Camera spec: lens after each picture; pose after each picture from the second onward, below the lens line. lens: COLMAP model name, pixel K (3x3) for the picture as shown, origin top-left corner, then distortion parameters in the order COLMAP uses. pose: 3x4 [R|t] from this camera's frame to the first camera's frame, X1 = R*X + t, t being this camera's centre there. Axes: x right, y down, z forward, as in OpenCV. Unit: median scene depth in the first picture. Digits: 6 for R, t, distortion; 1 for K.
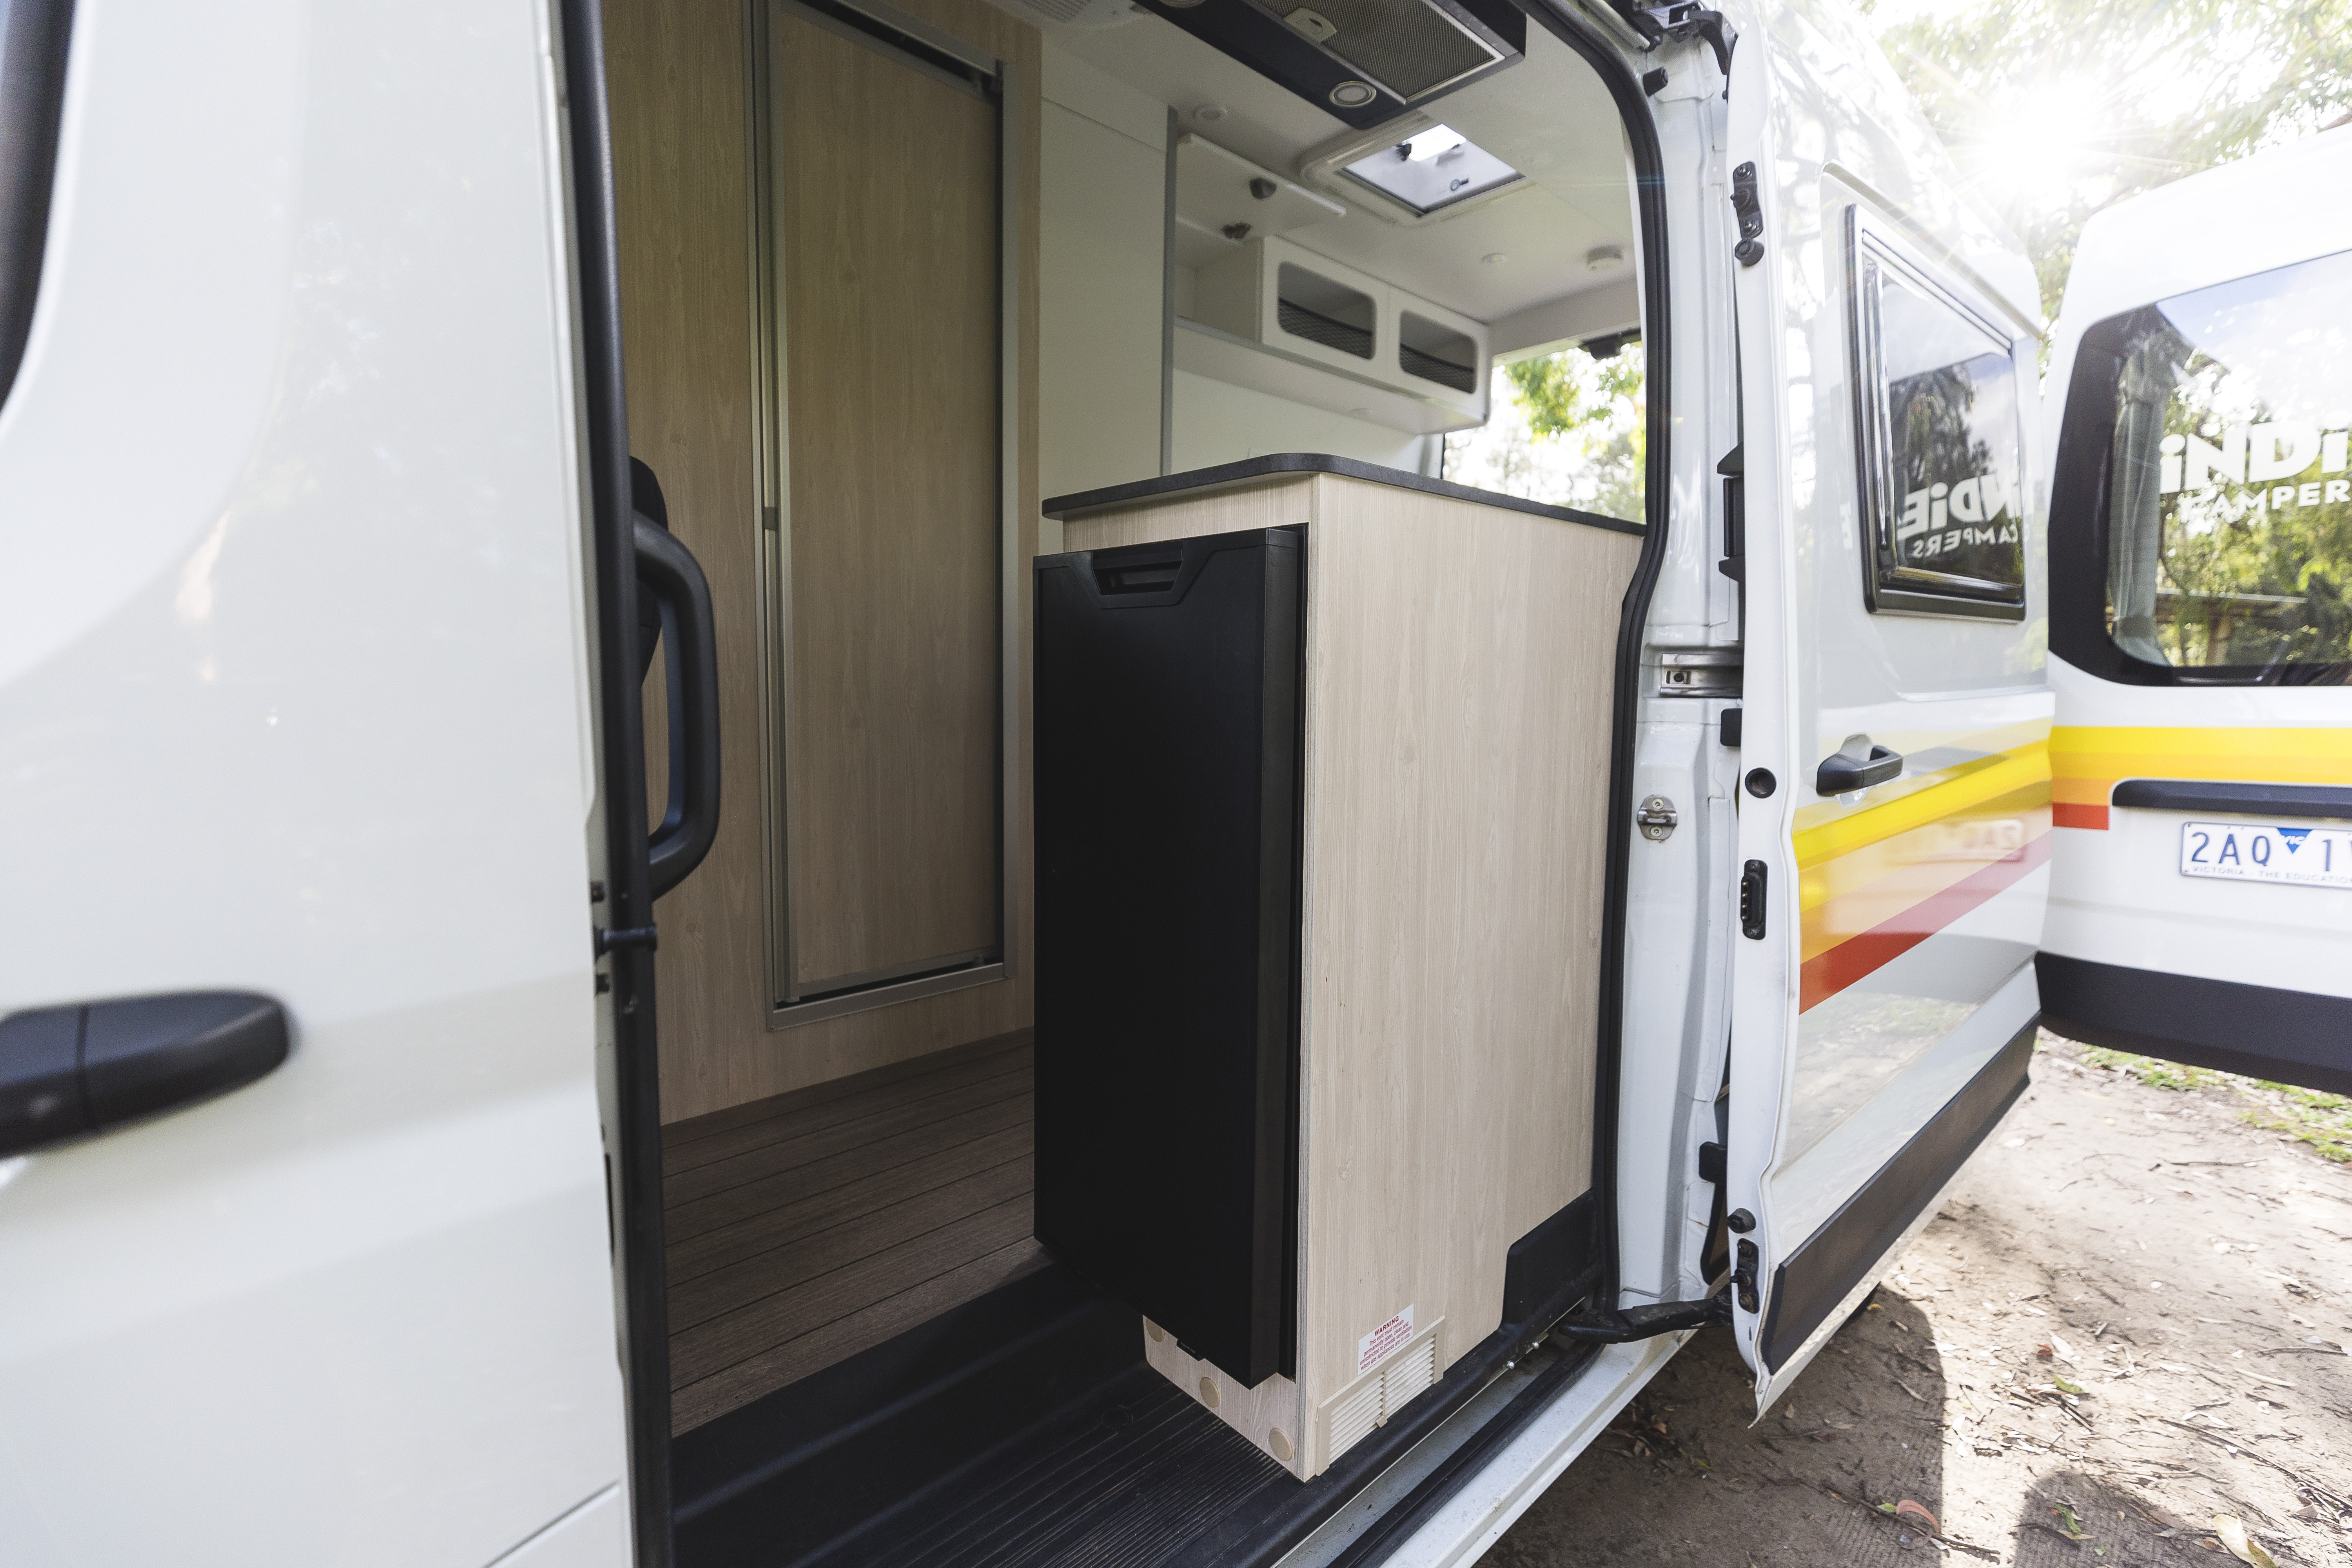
lens RADIAL K [[1060.4, 0, 1182.1], [0, 1060.4, 782.0], [0, 0, 1]] dist [0.001129, 0.000124]
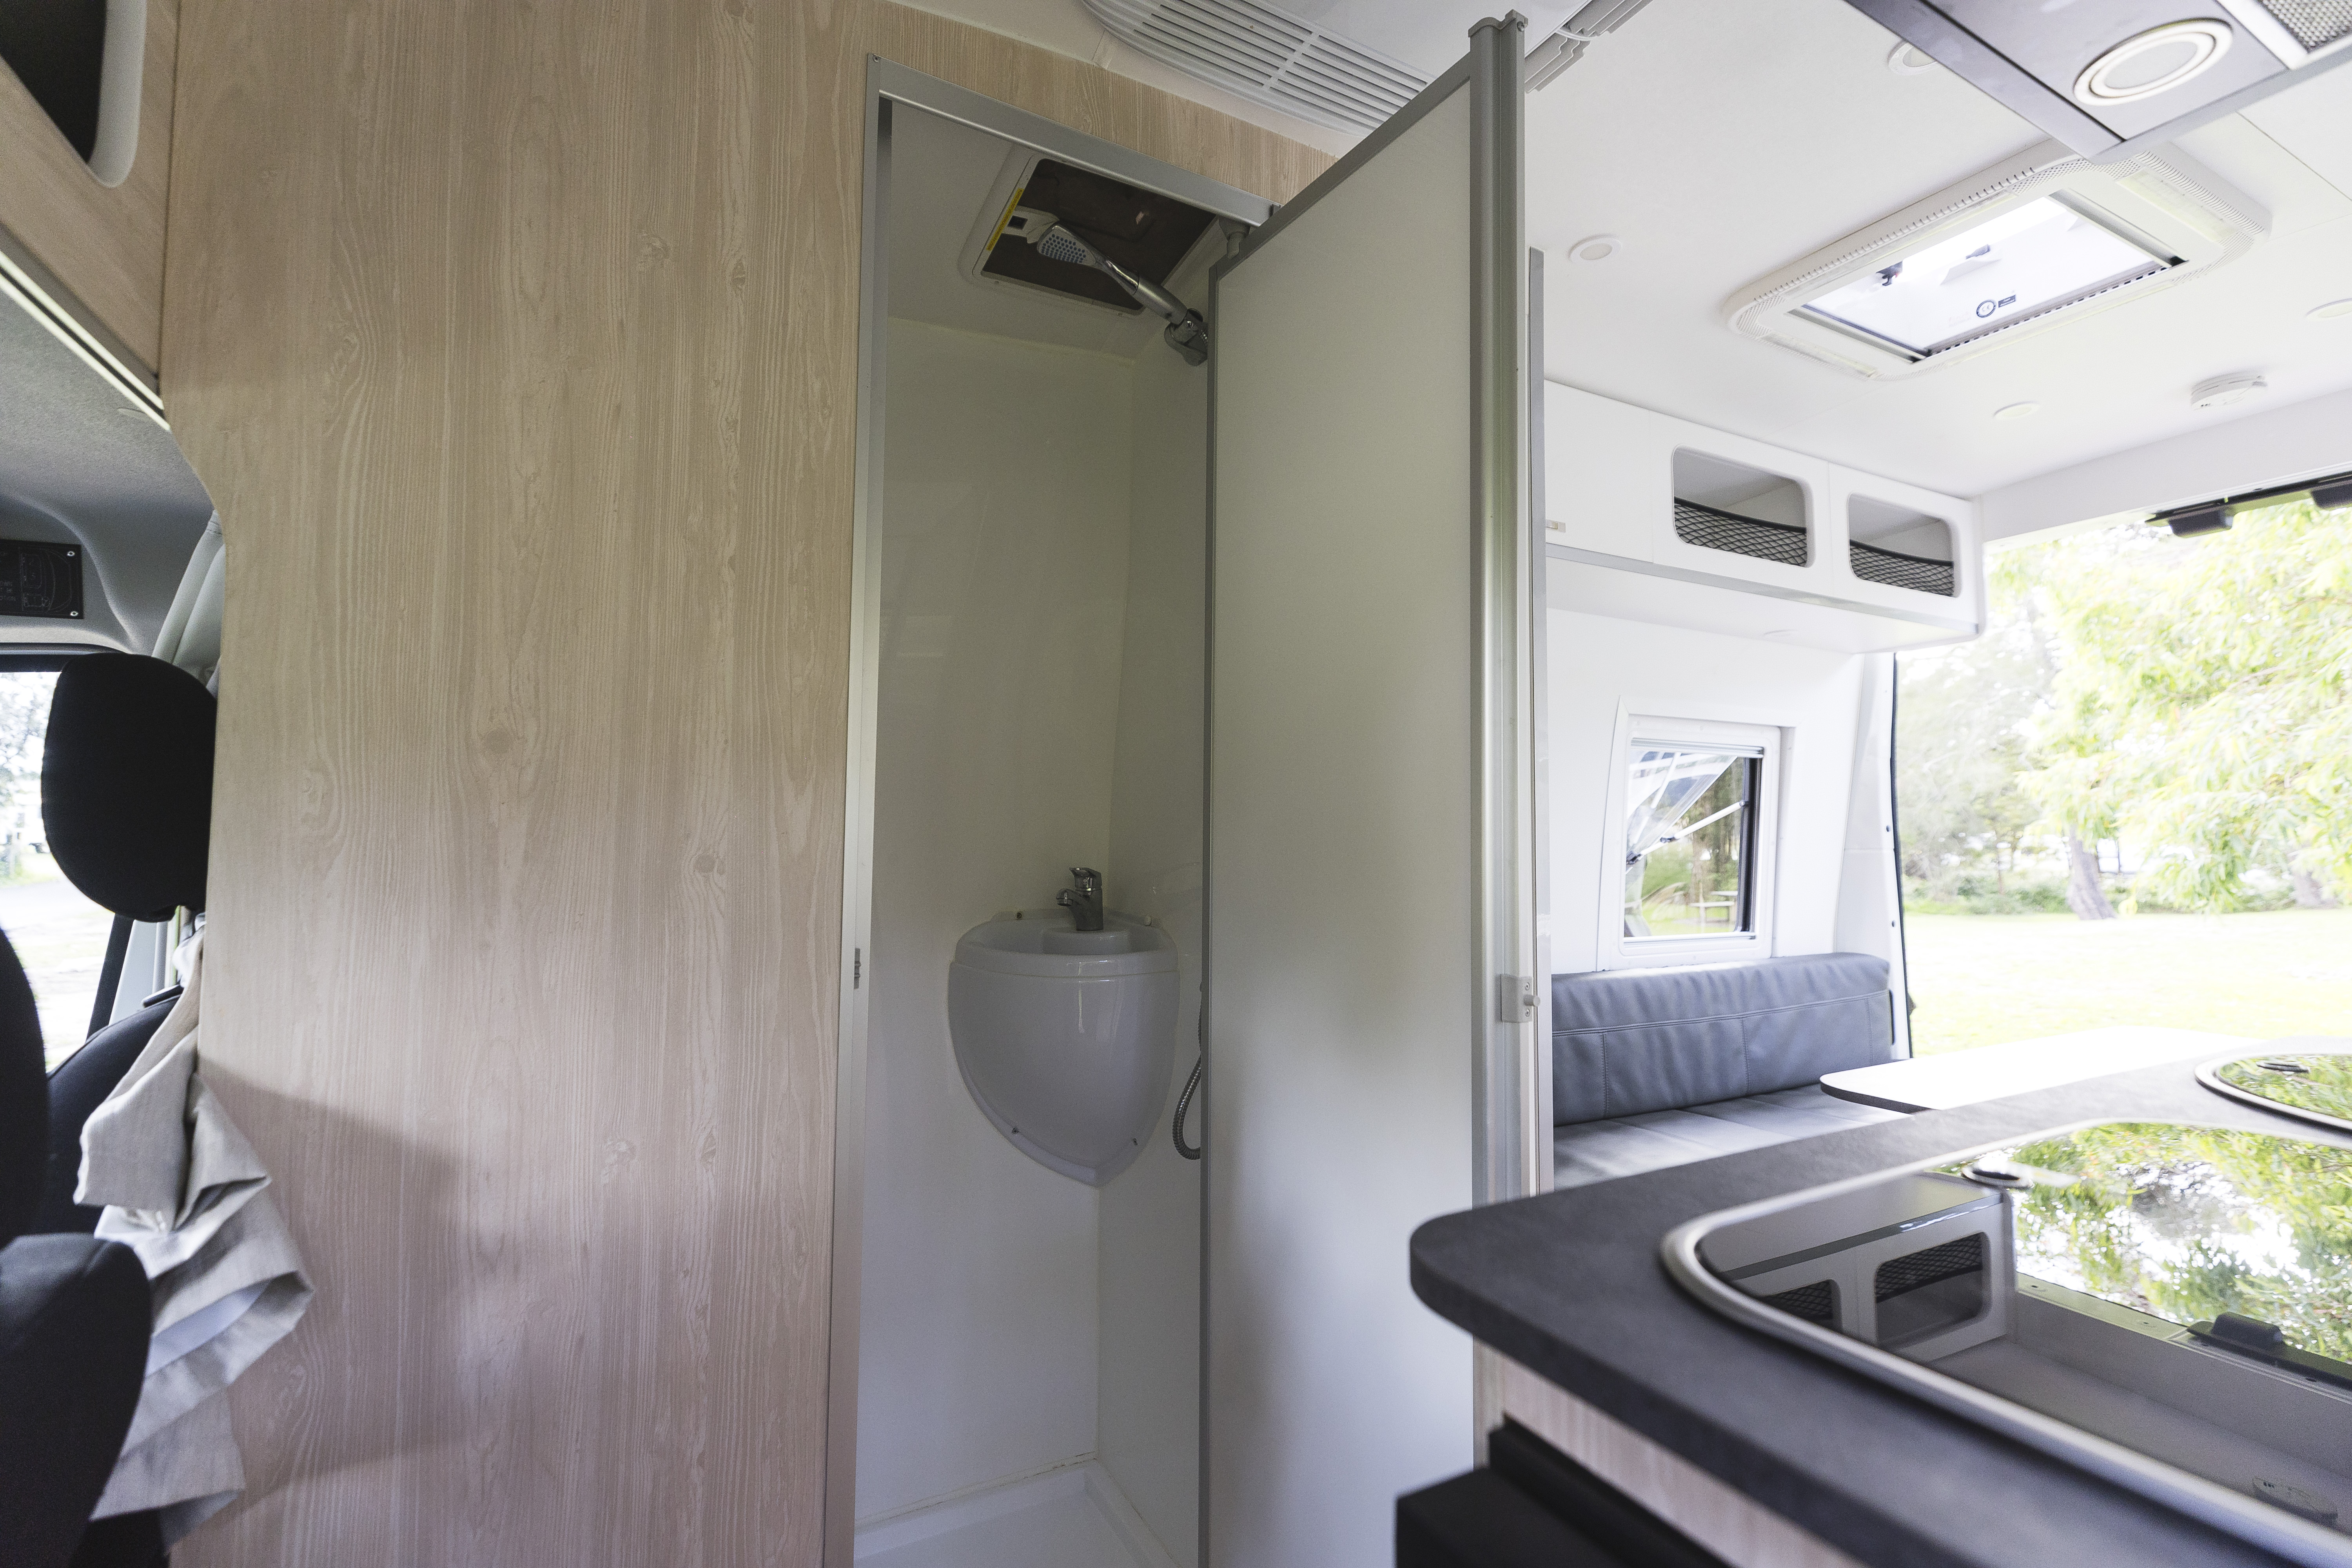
lens RADIAL K [[1060.4, 0, 1177.9], [0, 1060.4, 780.0], [0, 0, 1]] dist [0.001129, 0.000124]
pose [[0.967374, -0.019614, -0.252592, -0.053900], [-0.021108, 0.987293, -0.157504, -0.172303], [0.252472, 0.157697, 0.954667, 0.312757]]
